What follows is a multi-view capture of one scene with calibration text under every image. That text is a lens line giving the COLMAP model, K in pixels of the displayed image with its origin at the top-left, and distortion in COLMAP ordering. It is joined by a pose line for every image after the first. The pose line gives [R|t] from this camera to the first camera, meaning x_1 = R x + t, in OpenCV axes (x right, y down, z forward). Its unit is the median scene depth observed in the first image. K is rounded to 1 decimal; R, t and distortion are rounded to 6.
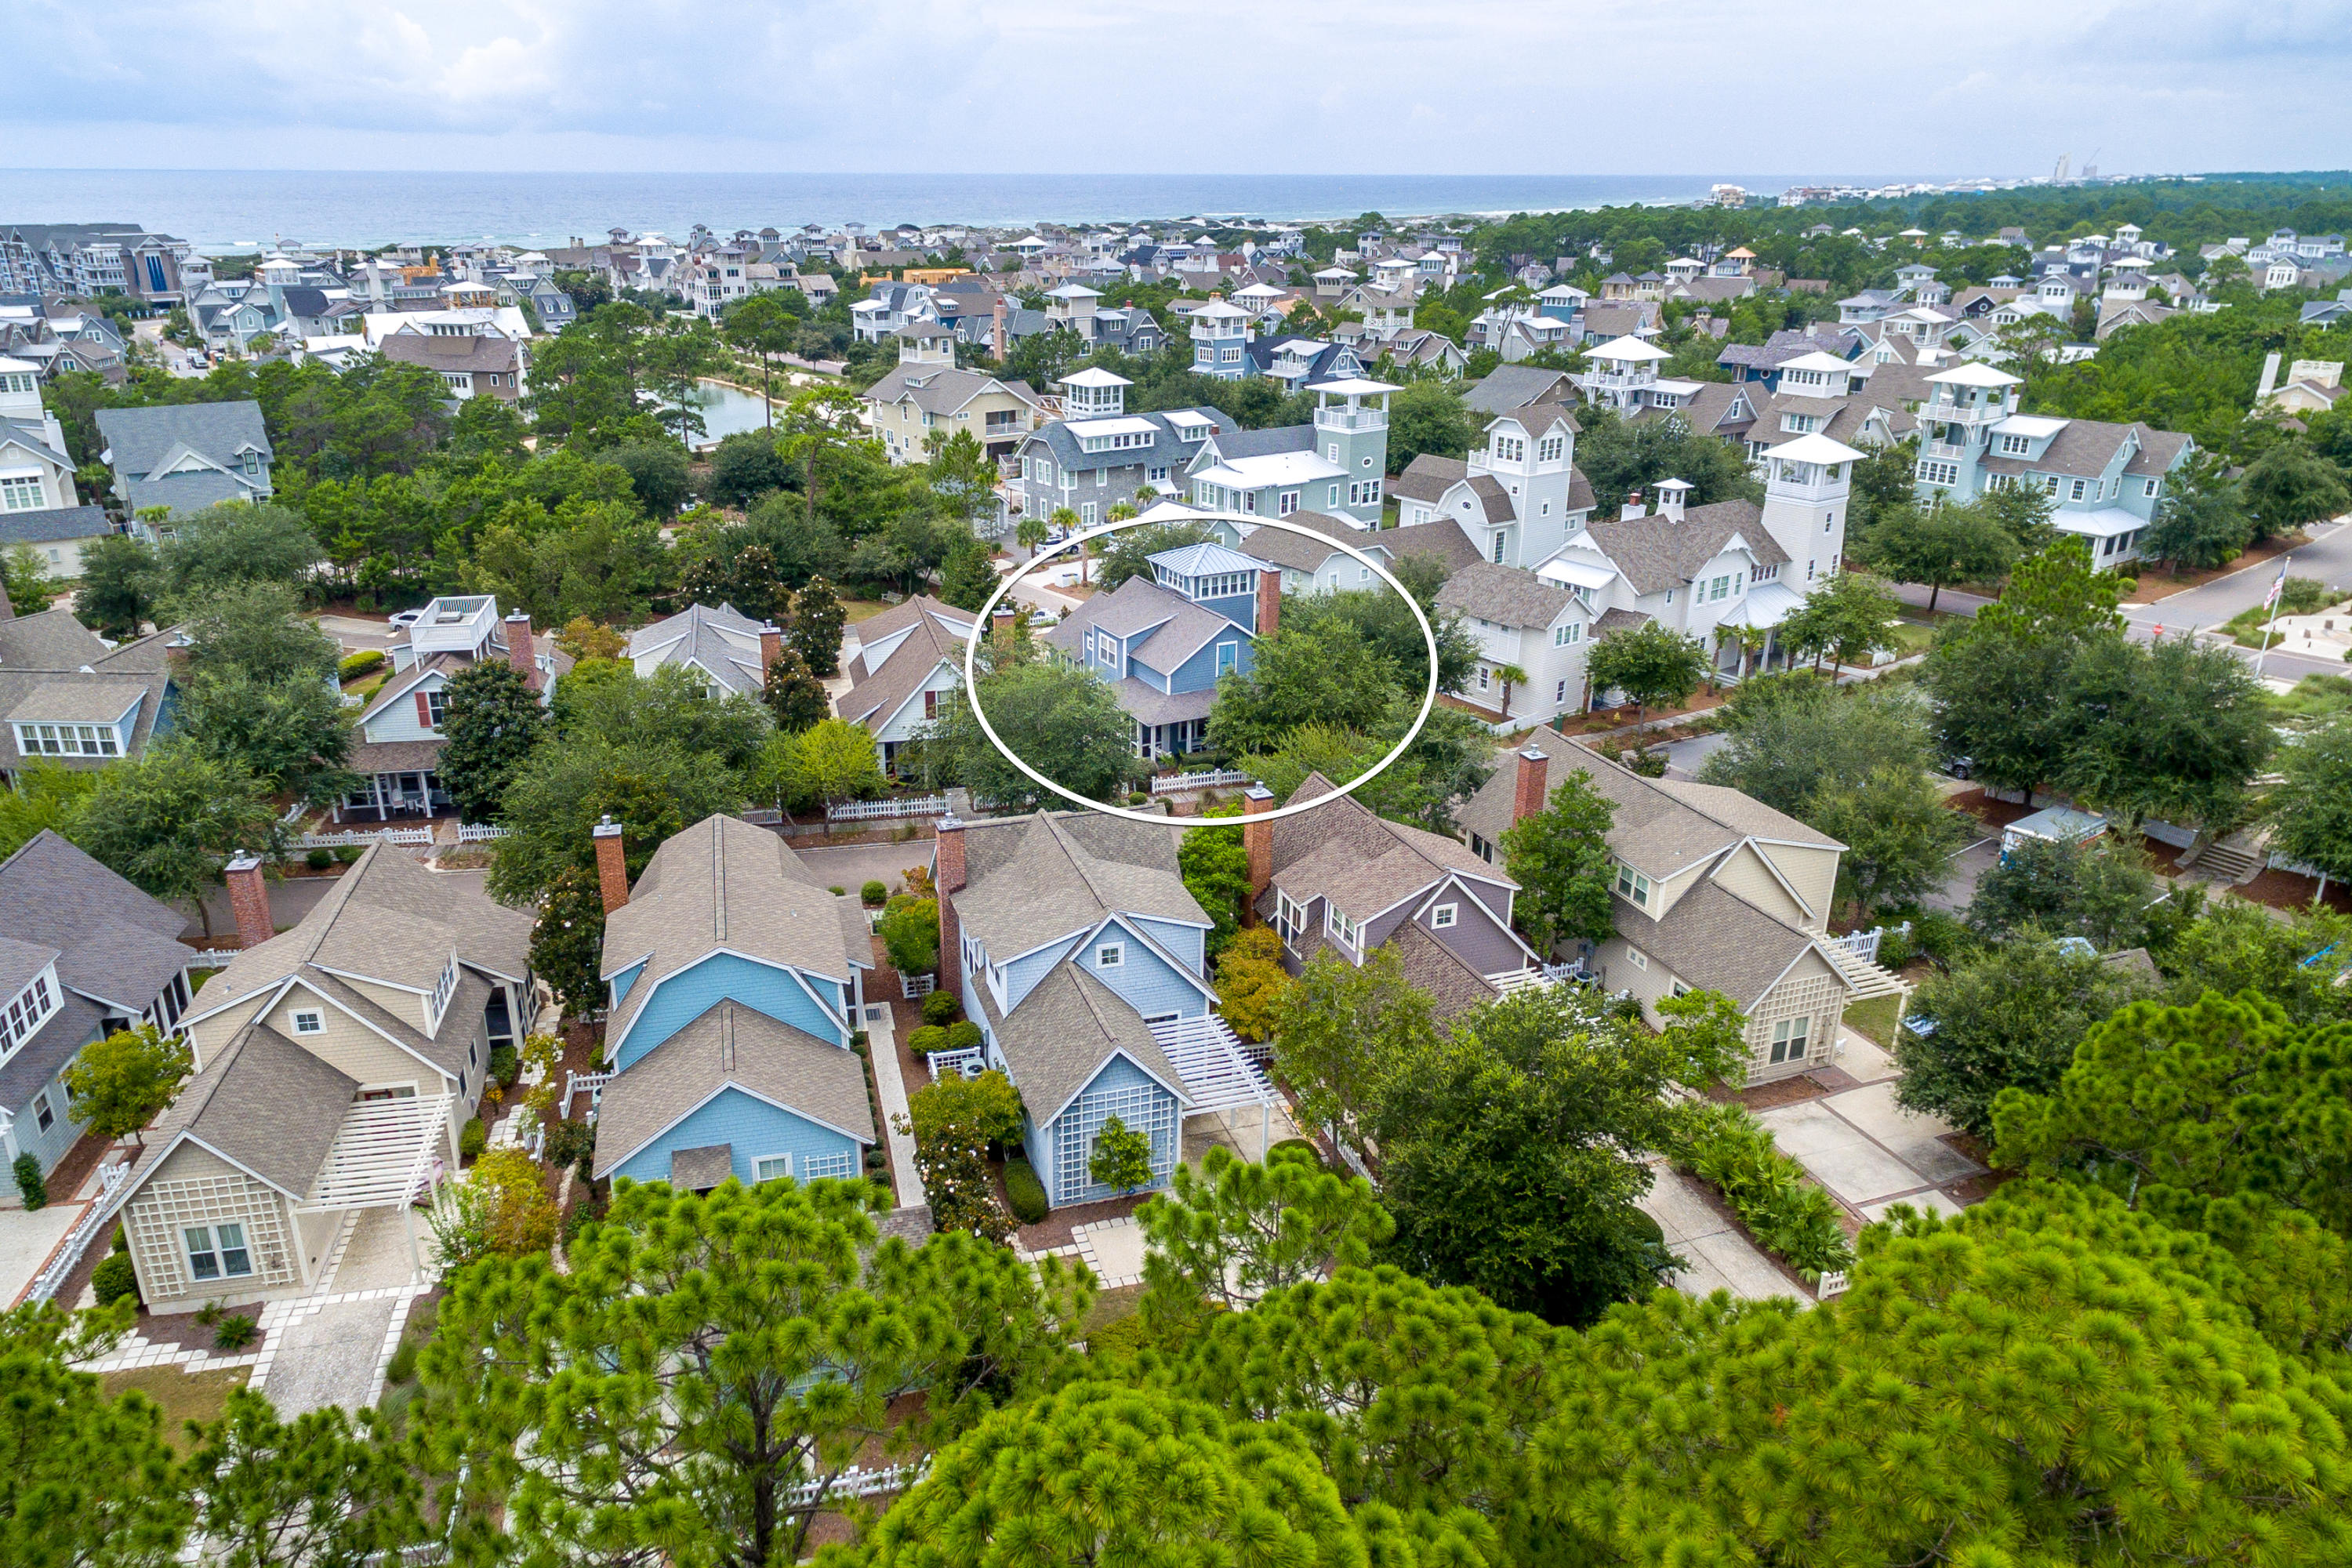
lens RADIAL K [[1574.5, 0, 1114.4], [0, 1574.5, 788.9], [0, 0, 1]] dist [-0.001054, 0.005139]
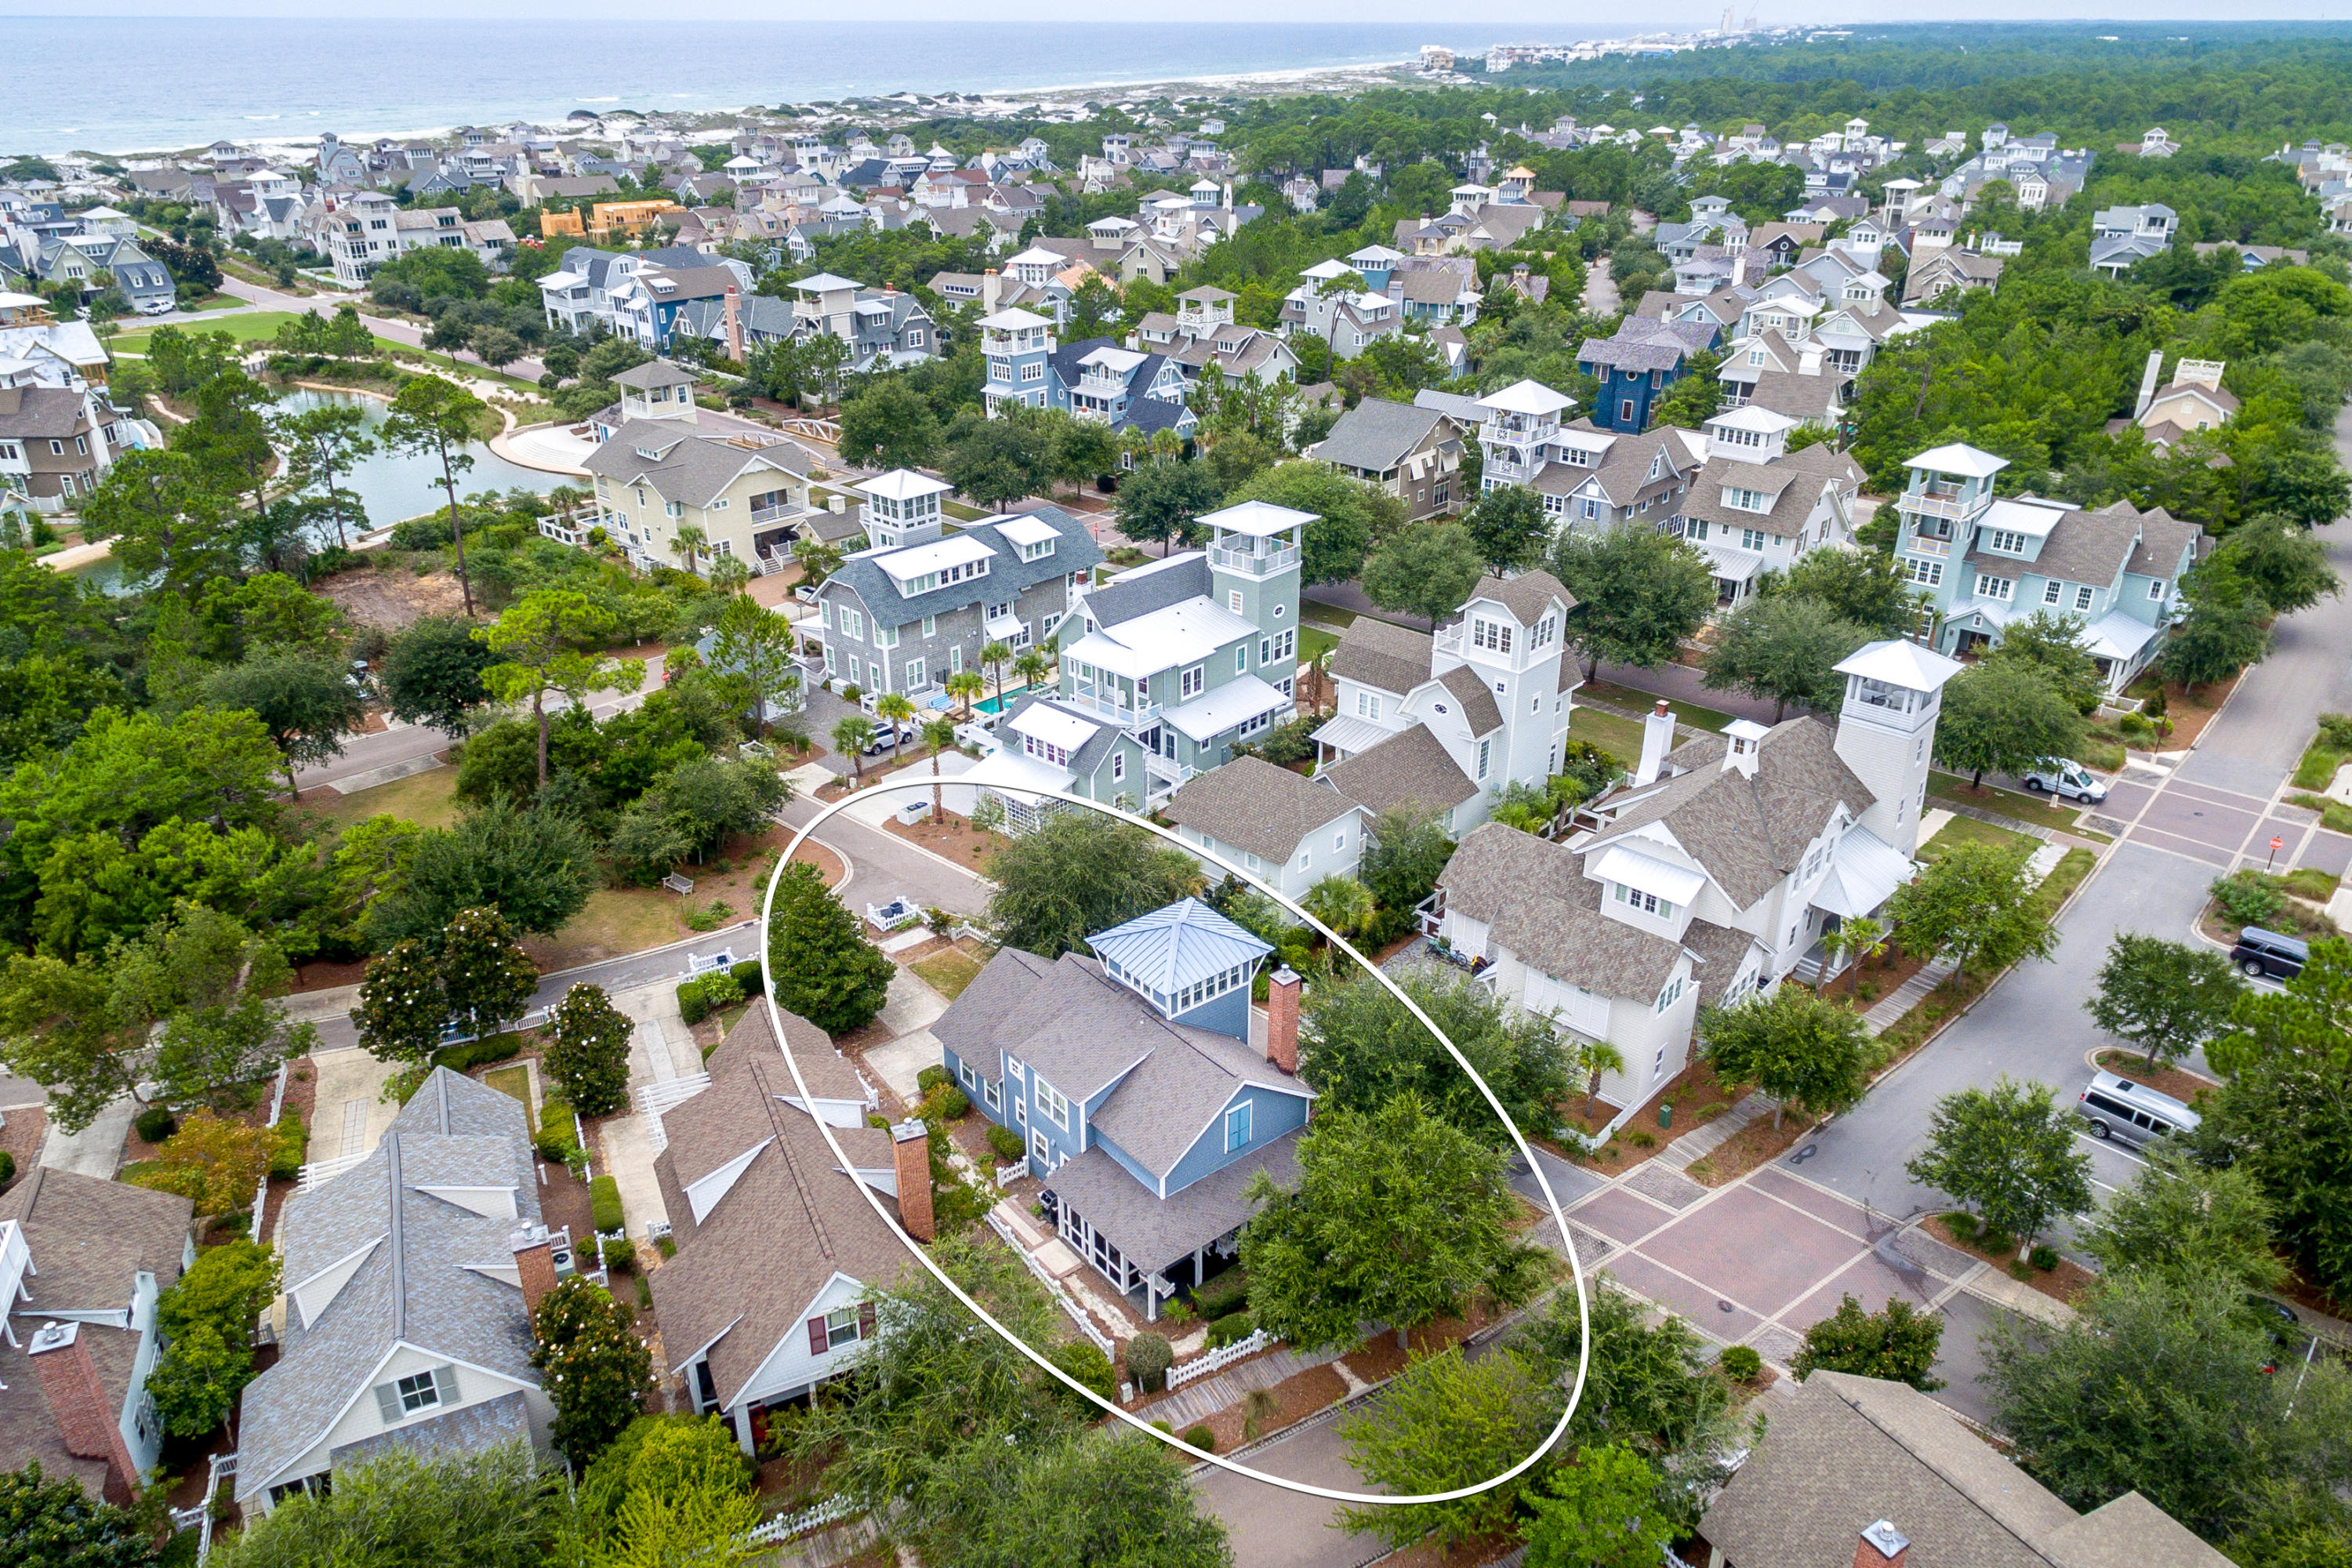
lens RADIAL K [[1600.4, 0, 1176.0], [0, 1600.4, 784.0], [0, 0, 1]] dist [0.000729, 0.005251]
pose [[0.978355, -0.088609, 0.187002, -0.042681], [0.075435, 0.994216, 0.076442, -0.170171], [-0.192694, -0.060681, 0.979381, 0.202388]]
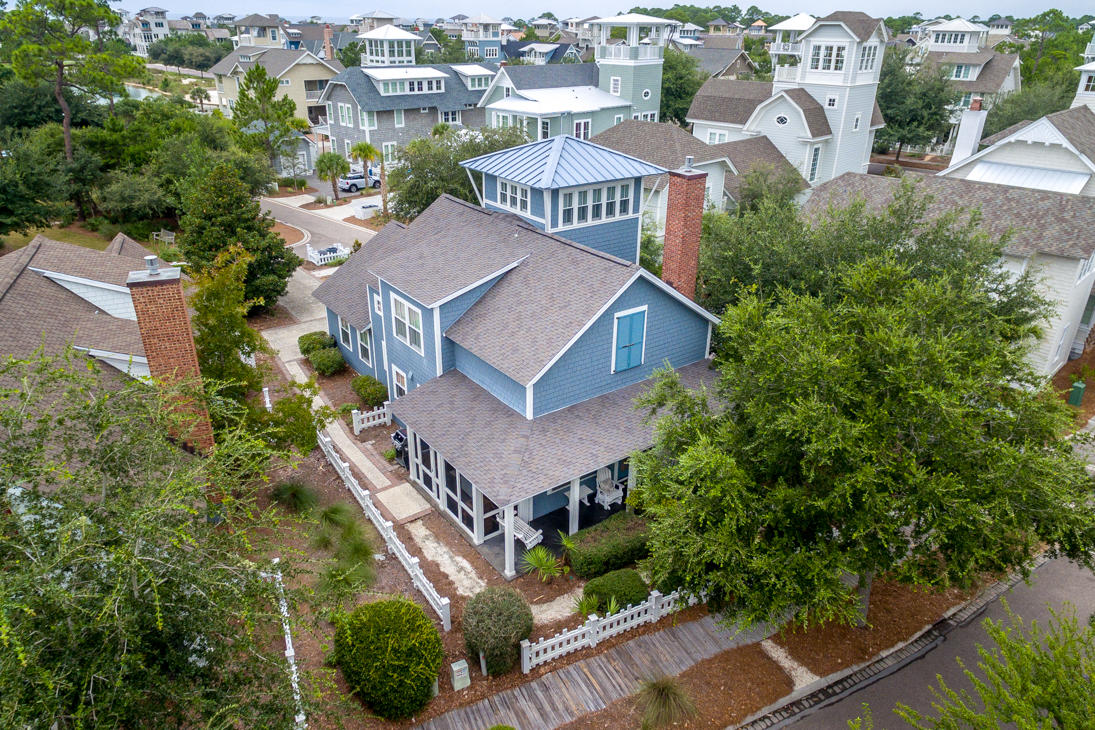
lens RADIAL K [[747.4, 0, 547.5], [0, 747.4, 365.0], [0, 0, 1]] dist [0.003214, 0.002867]
pose [[0.985813, -0.060575, 0.156539, 0.001753], [0.050328, 0.996373, 0.068613, -0.055559], [-0.160127, -0.059762, 0.985286, 0.450263]]
